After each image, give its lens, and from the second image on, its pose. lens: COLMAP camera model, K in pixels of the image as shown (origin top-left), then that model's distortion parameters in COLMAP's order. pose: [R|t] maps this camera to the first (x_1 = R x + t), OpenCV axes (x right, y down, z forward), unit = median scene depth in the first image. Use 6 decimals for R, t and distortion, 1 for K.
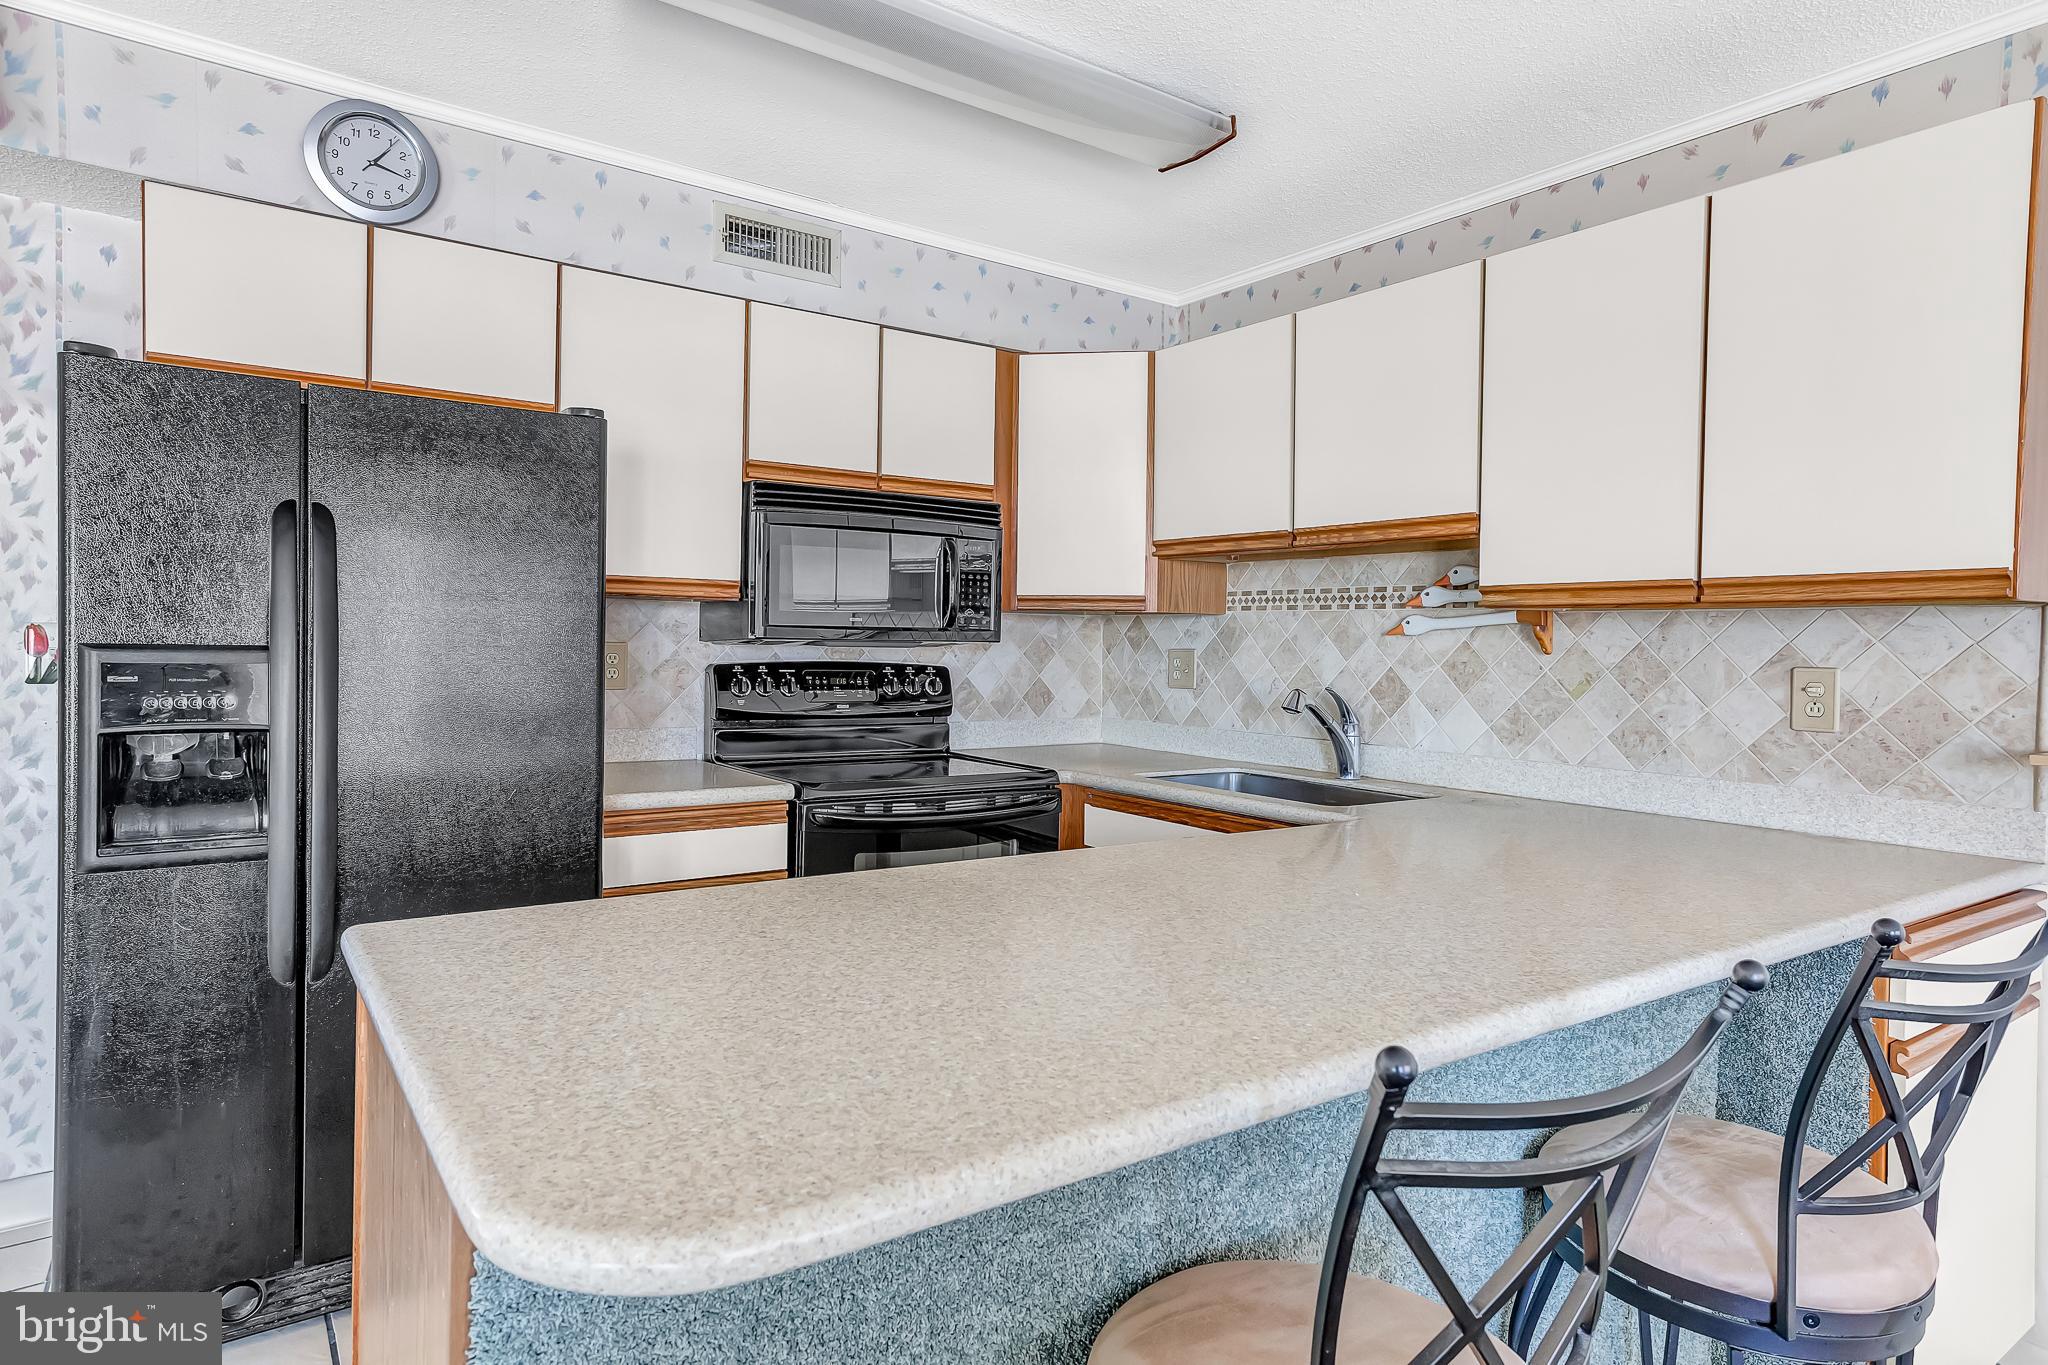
lens RADIAL K [[1196.8, 0, 985.6], [0, 1196.8, 652.8], [0, 0, 1]] dist [-0.003454, 0.009578]
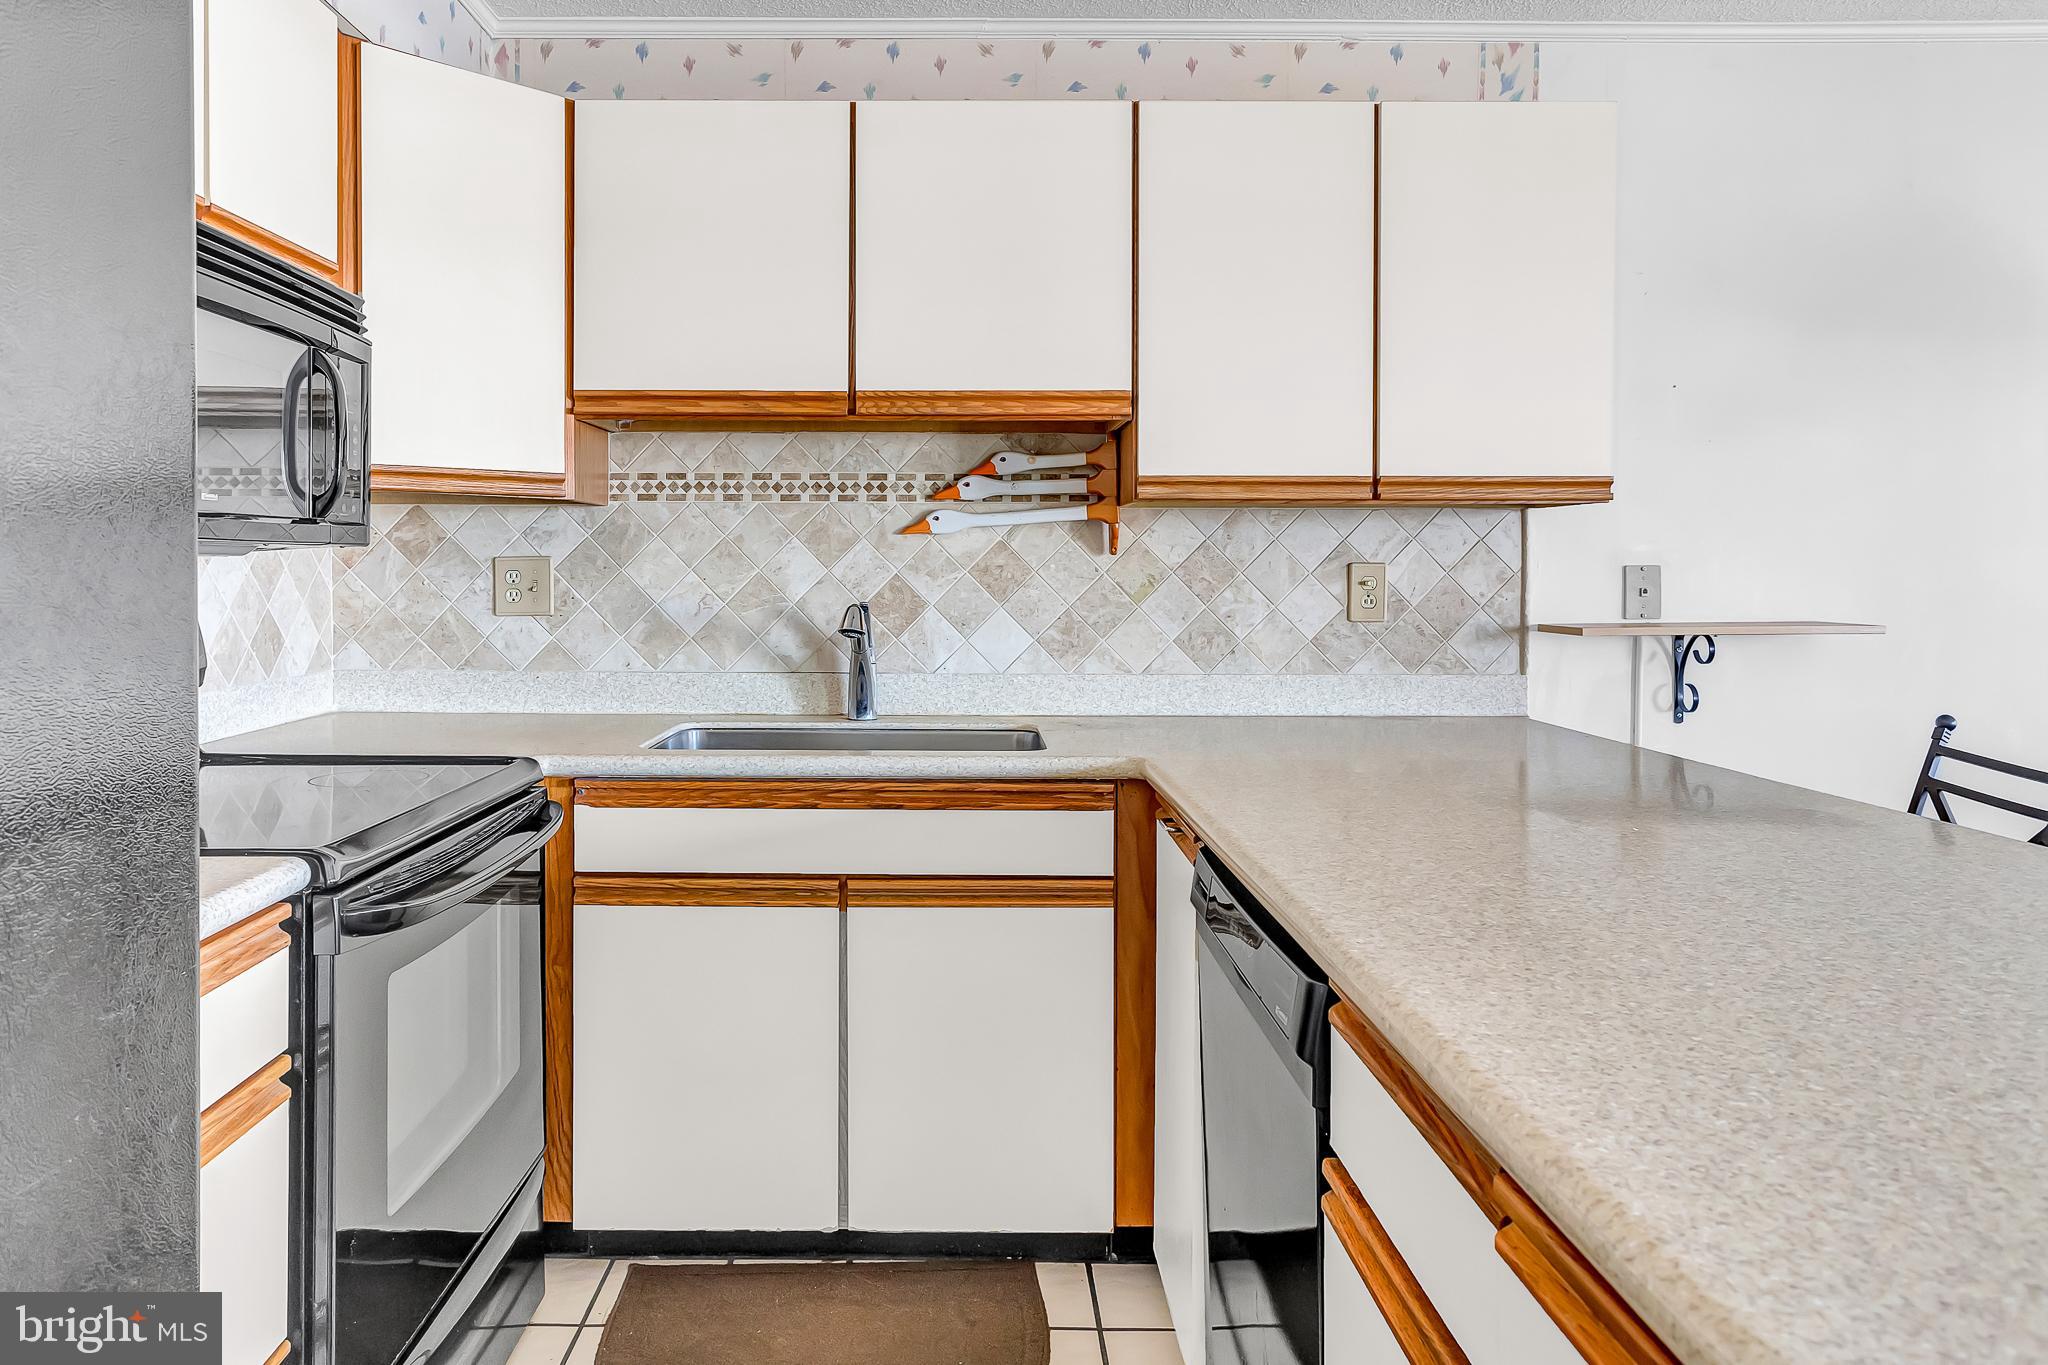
lens RADIAL K [[1359.2, 0, 1010.7], [0, 1359.2, 576.4], [0, 0, 1]] dist [-0.029678, 0.000650]
pose [[0.553888, -0.020808, 0.832331, -0.380338], [0.015495, 0.999772, 0.014683, 0.001132], [-0.832447, 0.004764, 0.554084, 0.437019]]
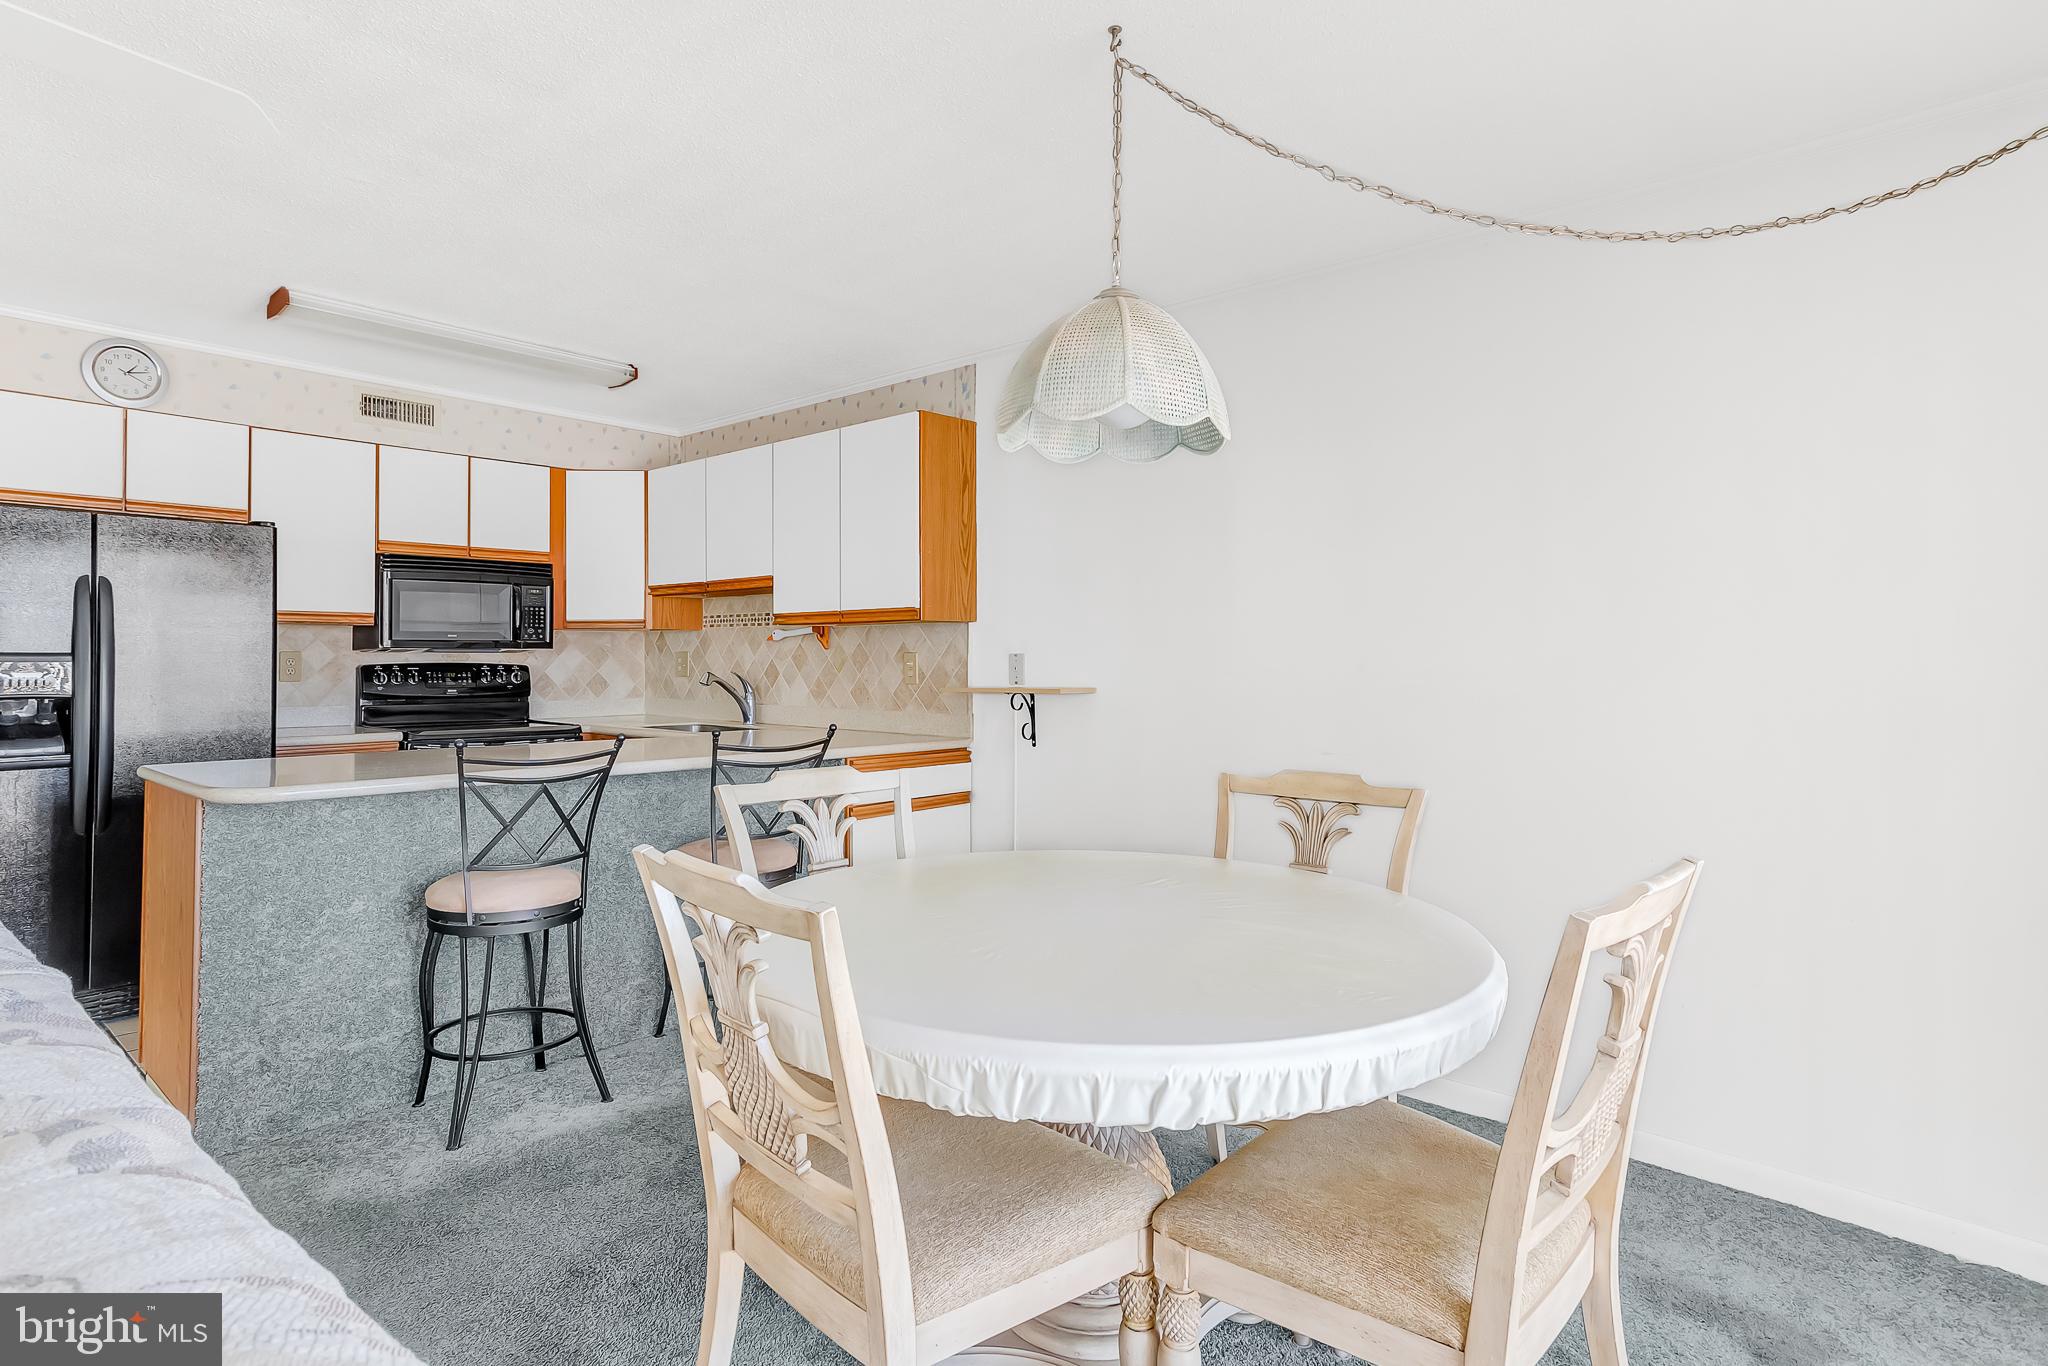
lens RADIAL K [[1062.0, 0, 889.3], [0, 1062.0, 647.1], [0, 0, 1]] dist [0.010954, 0.002381]
pose [[0.989314, -0.014277, 0.145101, 0.281860], [0.017087, 0.999690, -0.018135, 0.025144], [-0.144797, 0.020420, 0.989251, -0.549226]]
